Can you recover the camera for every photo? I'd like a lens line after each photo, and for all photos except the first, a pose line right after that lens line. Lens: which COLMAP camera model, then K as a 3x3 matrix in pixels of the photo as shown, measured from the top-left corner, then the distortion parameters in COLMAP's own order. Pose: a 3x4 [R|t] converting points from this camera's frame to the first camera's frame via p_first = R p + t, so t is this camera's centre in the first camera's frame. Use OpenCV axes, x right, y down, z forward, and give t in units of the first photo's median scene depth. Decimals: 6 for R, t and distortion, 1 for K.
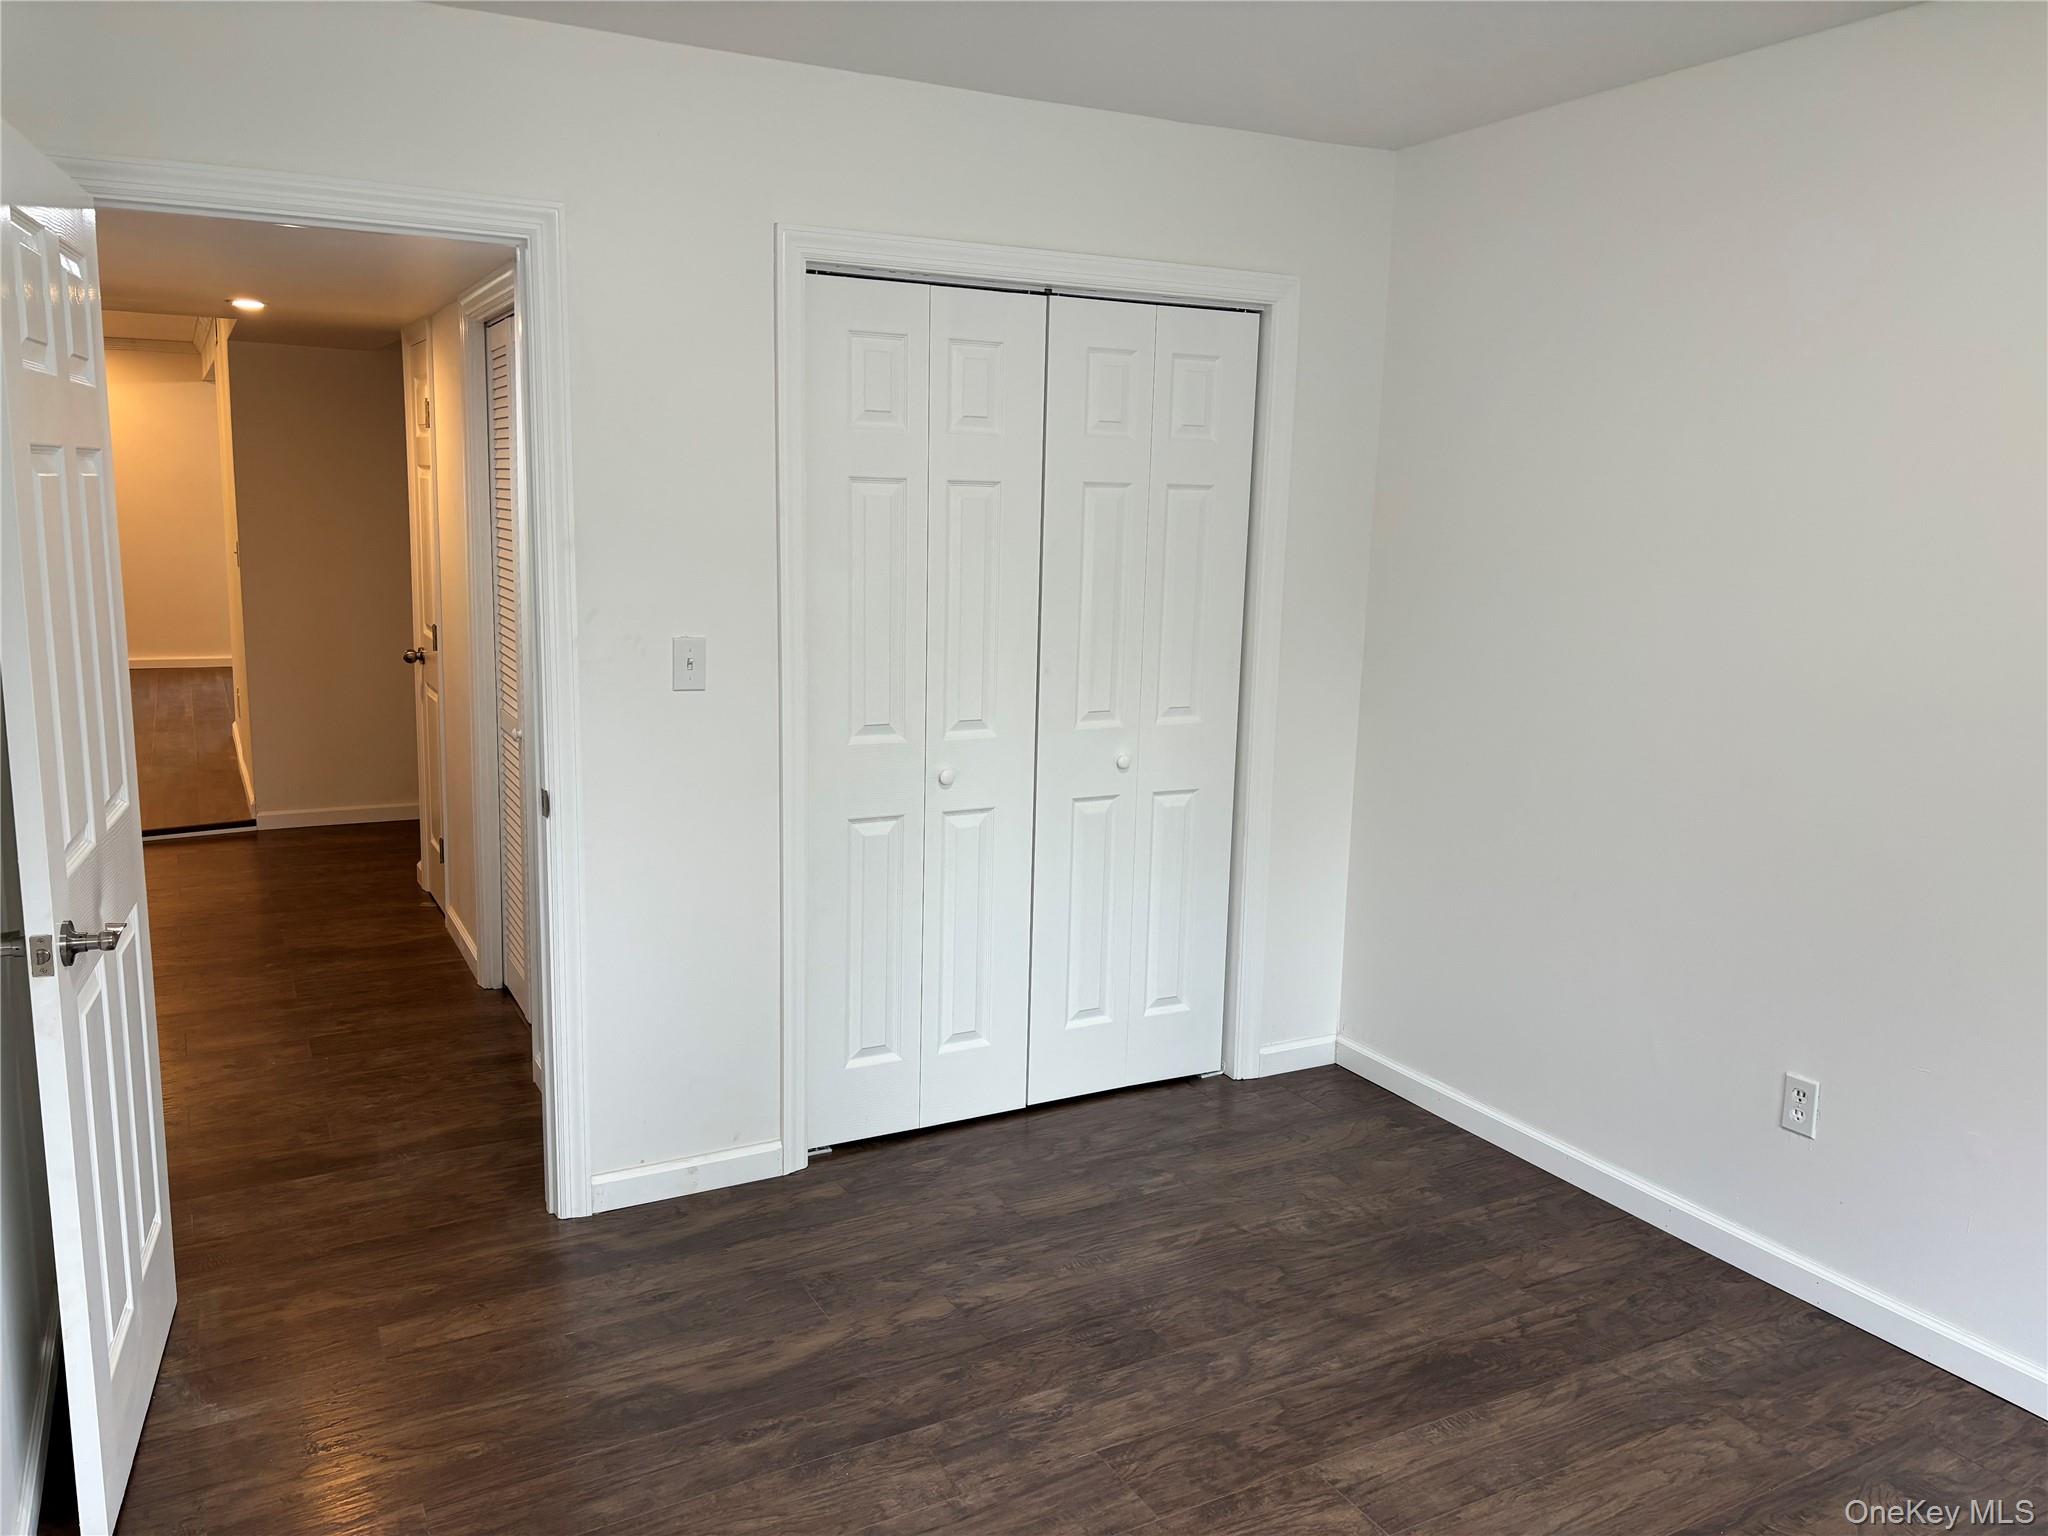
lens RADIAL K [[1548.7, 0, 1024.5], [0, 1548.7, 764.4], [0, 0, 1]] dist [0.040999, -0.041917]
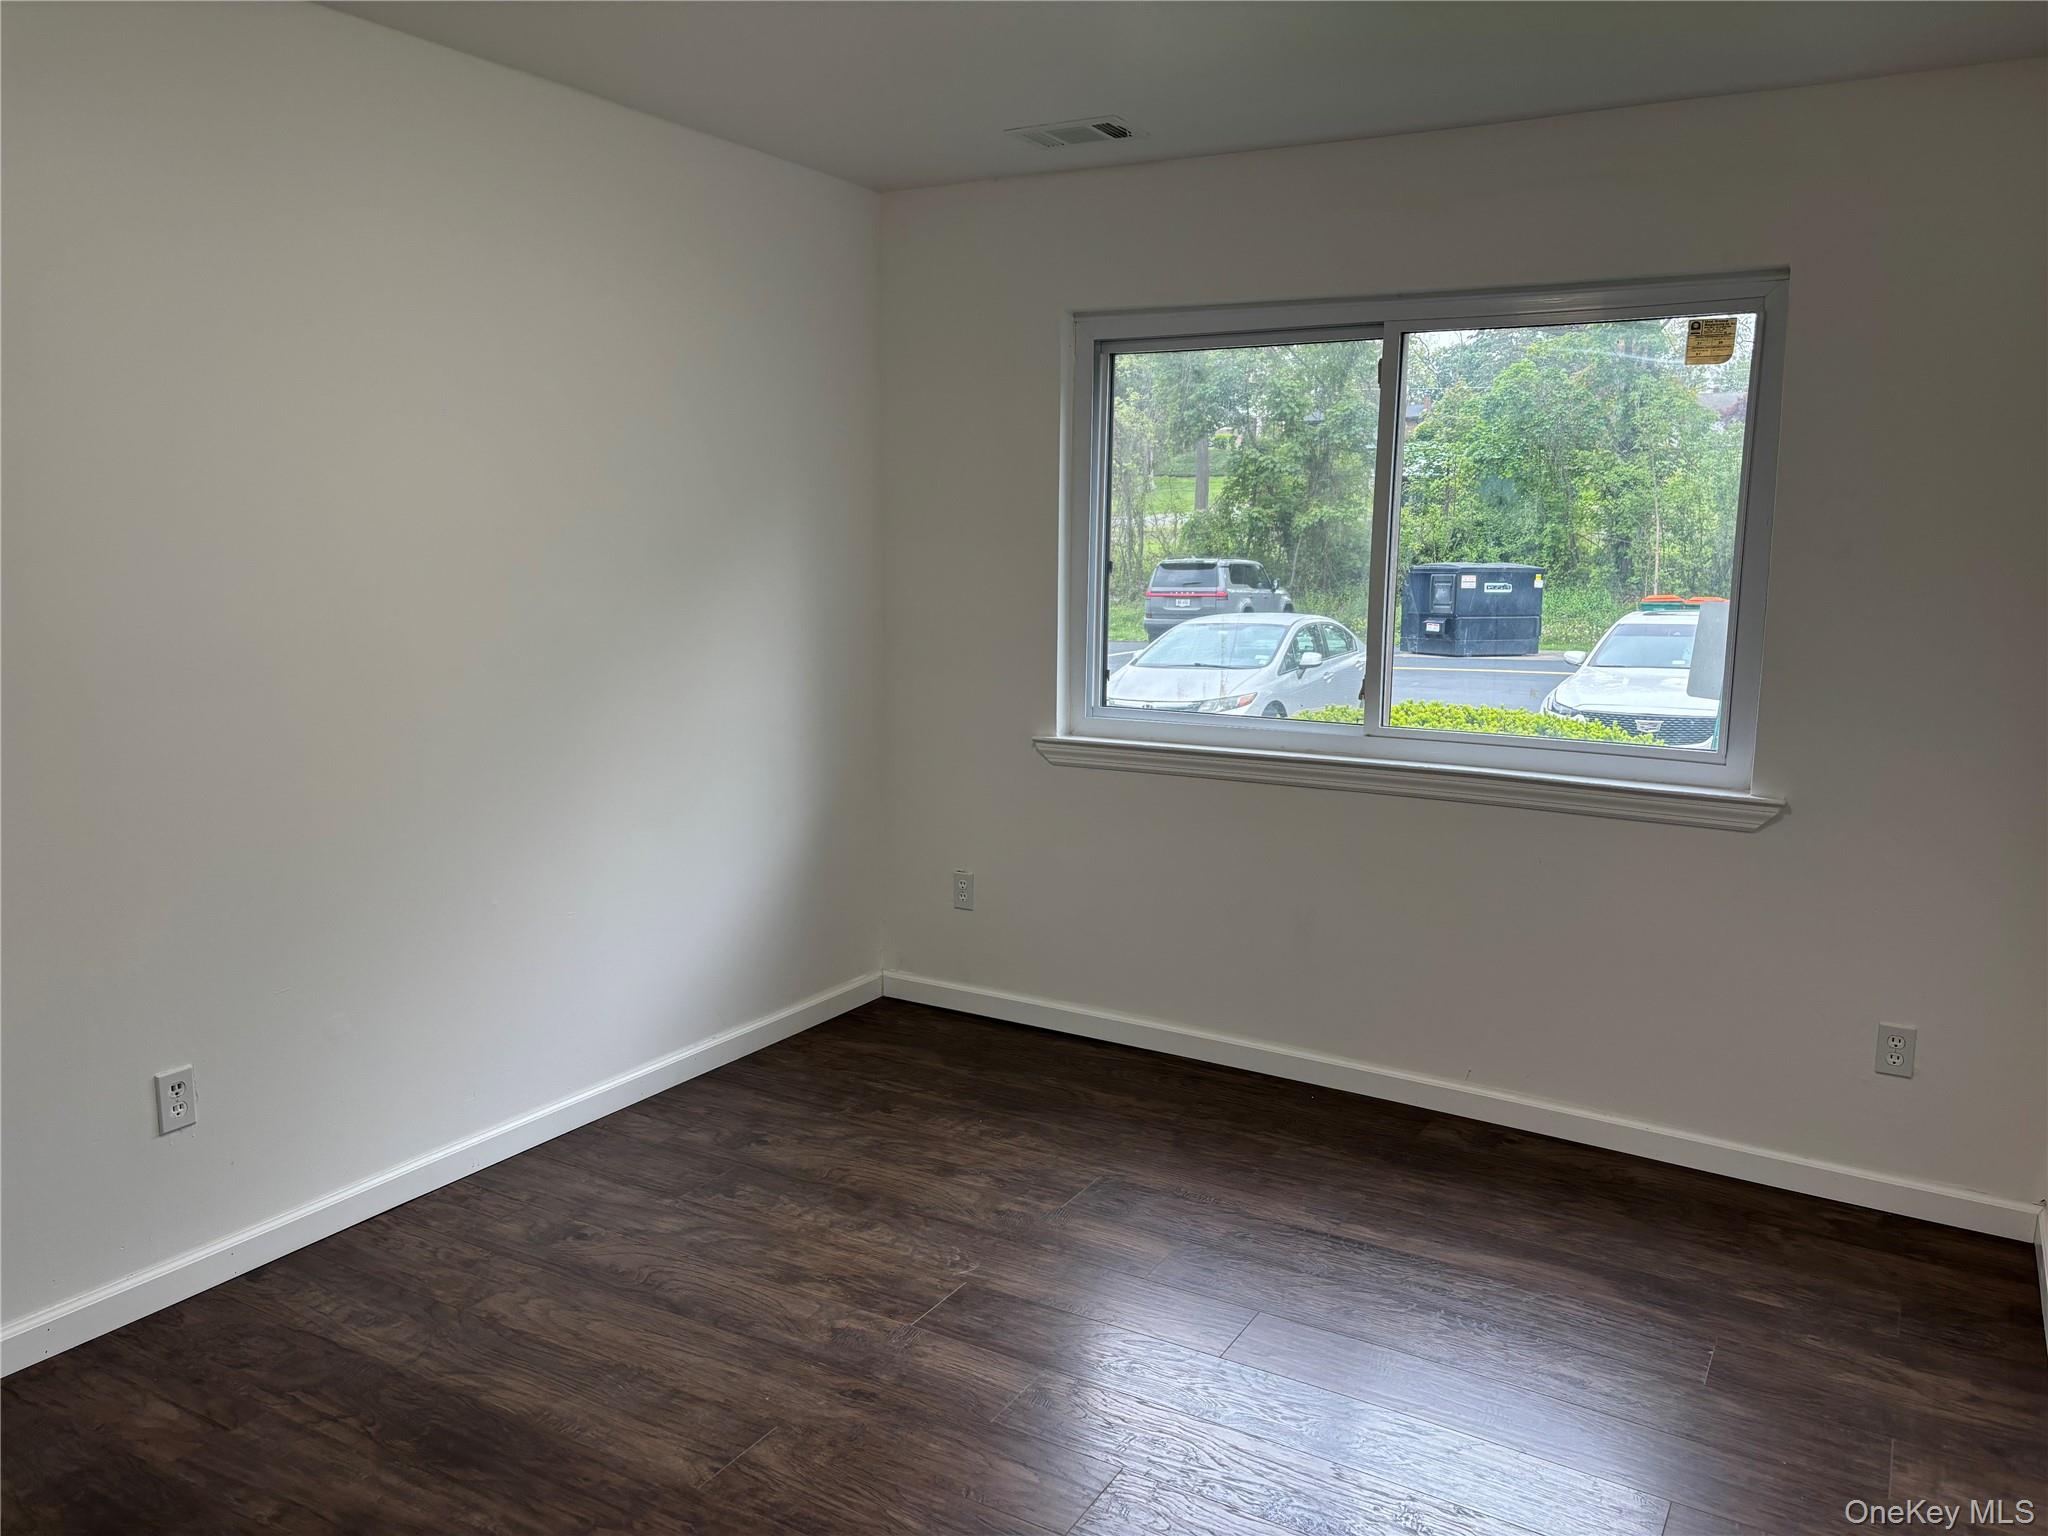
lens RADIAL K [[1548.7, 0, 1023.3], [0, 1548.7, 769.1], [0, 0, 1]] dist [0.040999, -0.041917]
pose [[-0.527609, -0.146611, 0.836740, -0.587503], [0.121333, 0.961889, 0.245046, -0.156790], [-0.840778, 0.230813, -0.489712, 1.095470]]
